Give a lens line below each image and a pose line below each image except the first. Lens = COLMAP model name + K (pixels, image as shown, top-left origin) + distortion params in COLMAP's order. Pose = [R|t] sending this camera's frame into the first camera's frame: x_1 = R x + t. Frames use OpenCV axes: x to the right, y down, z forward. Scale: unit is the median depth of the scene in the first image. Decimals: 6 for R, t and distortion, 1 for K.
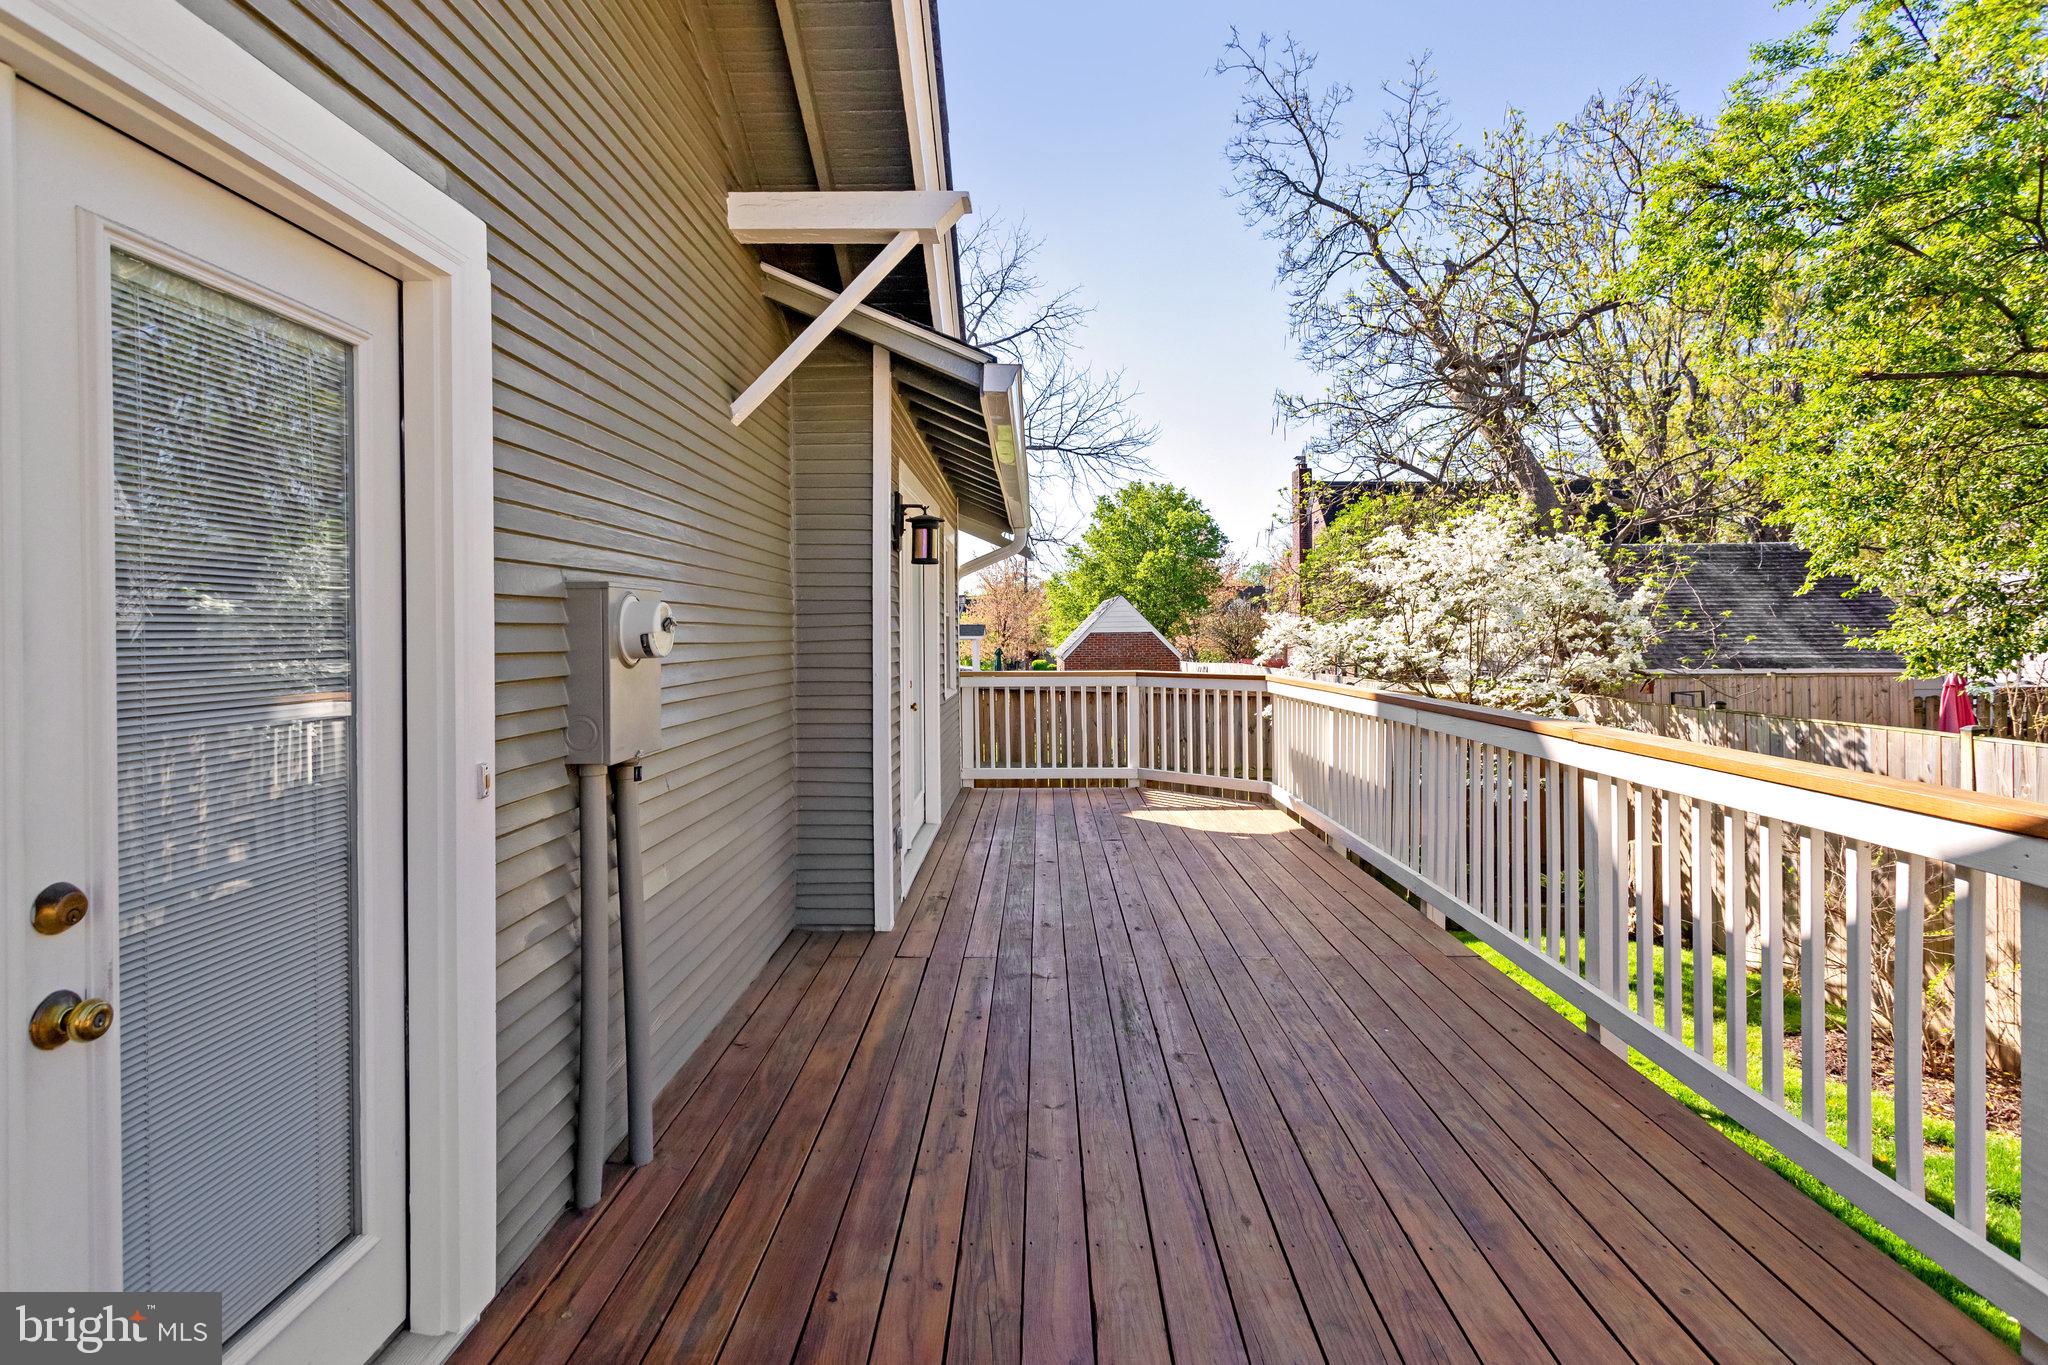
lens RADIAL K [[1013.1, 0, 1028.2], [0, 1013.1, 627.4], [0, 0, 1]] dist [0.002940, 0.000693]
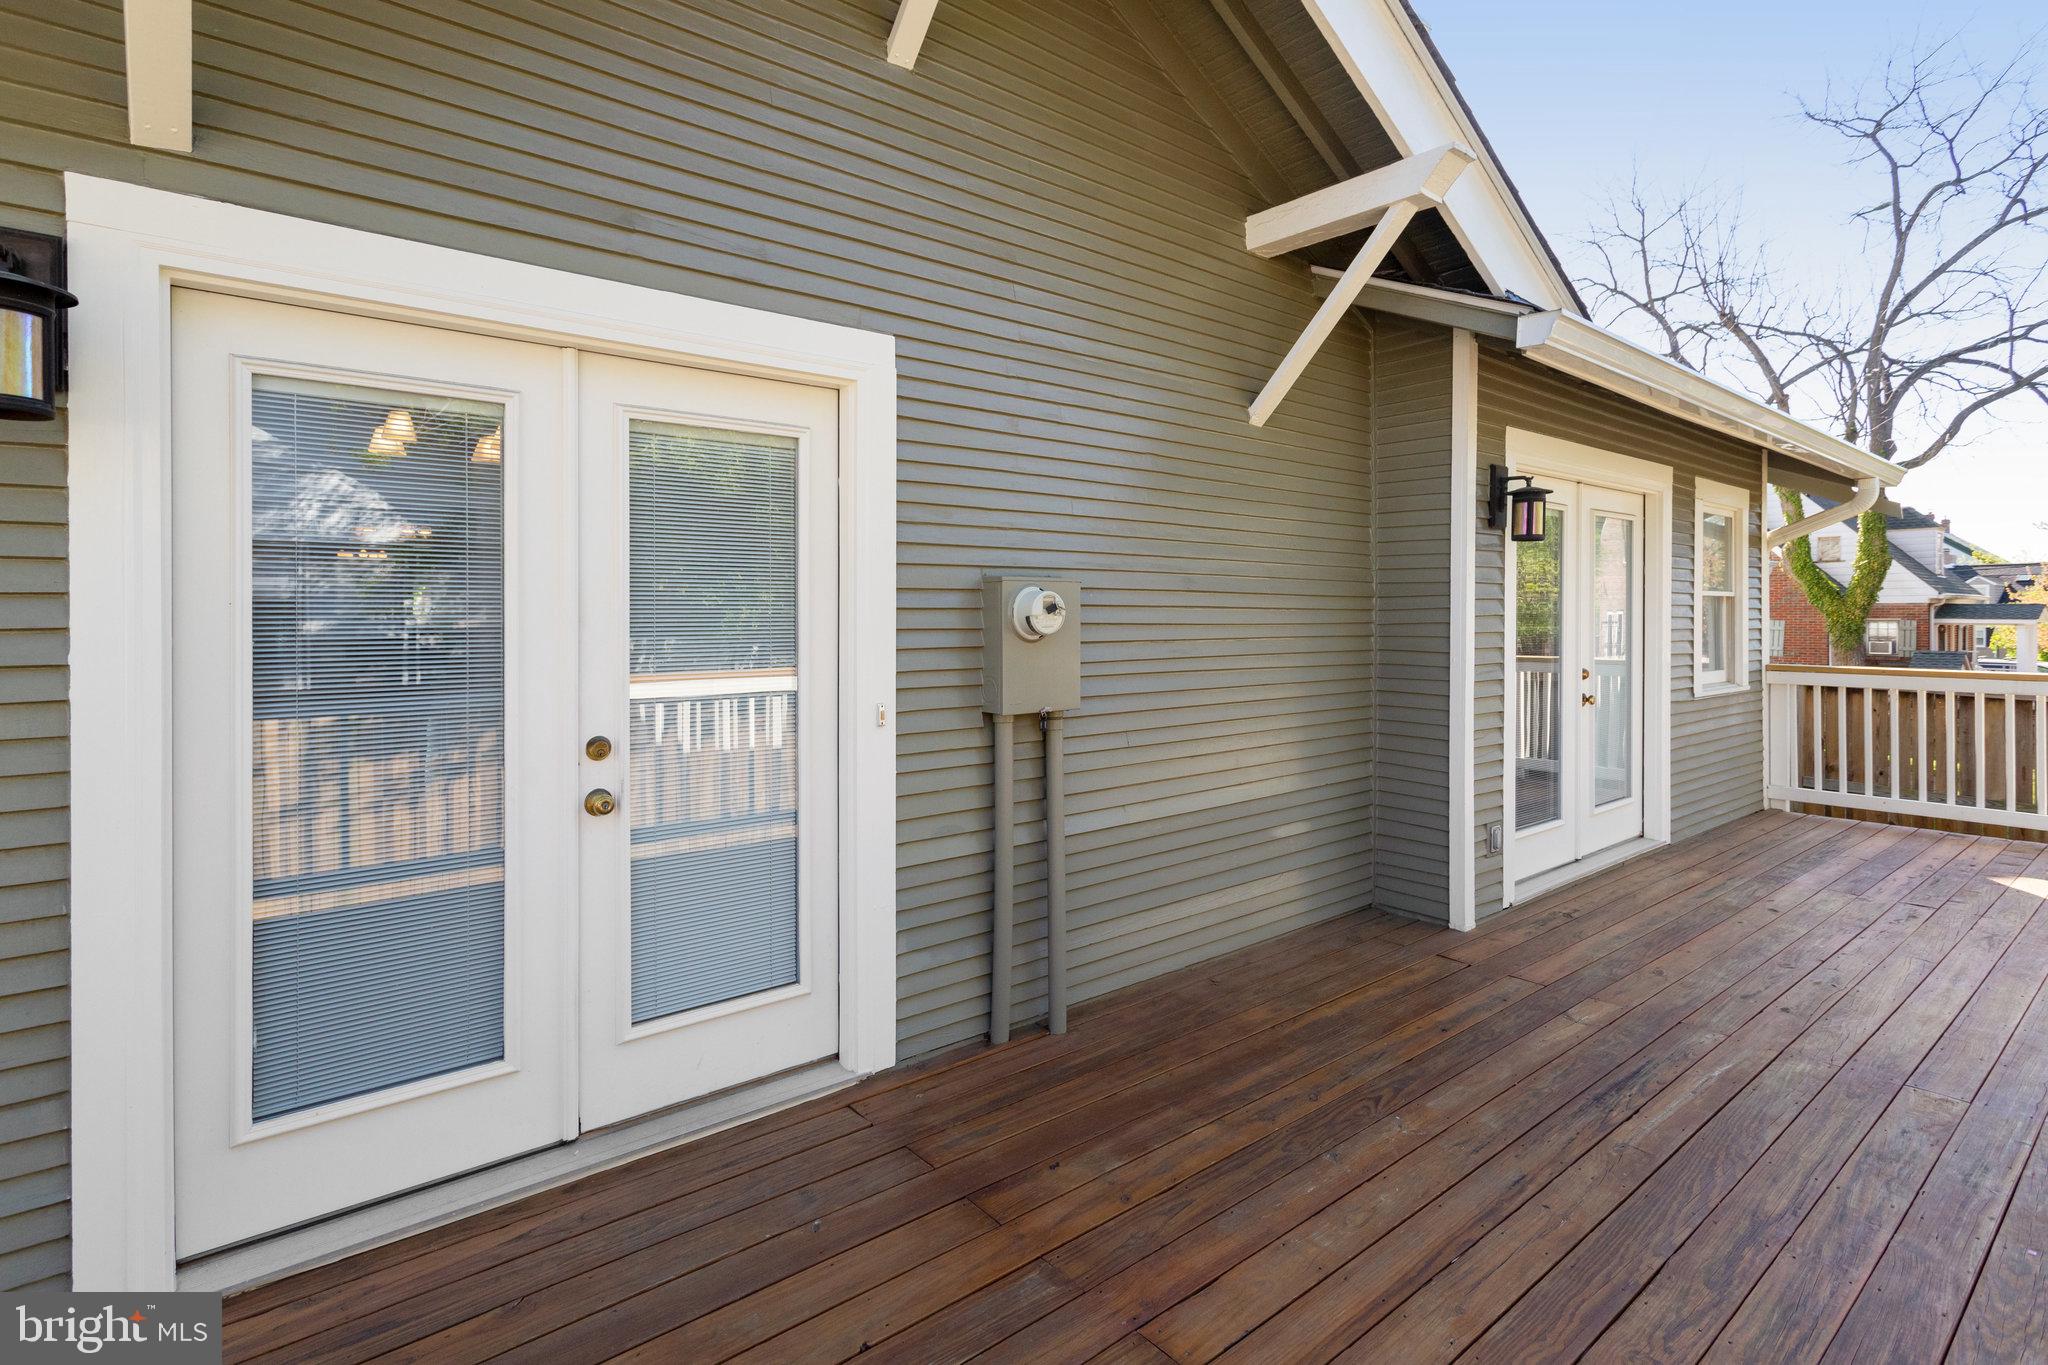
lens RADIAL K [[1013.1, 0, 1069.1], [0, 1013.1, 608.9], [0, 0, 1]] dist [0.002940, 0.000693]
pose [[0.661509, 0.005807, -0.749915, 0.402630], [-0.002951, 0.999982, 0.005141, -0.006333], [0.749932, -0.001188, 0.661514, 0.119004]]
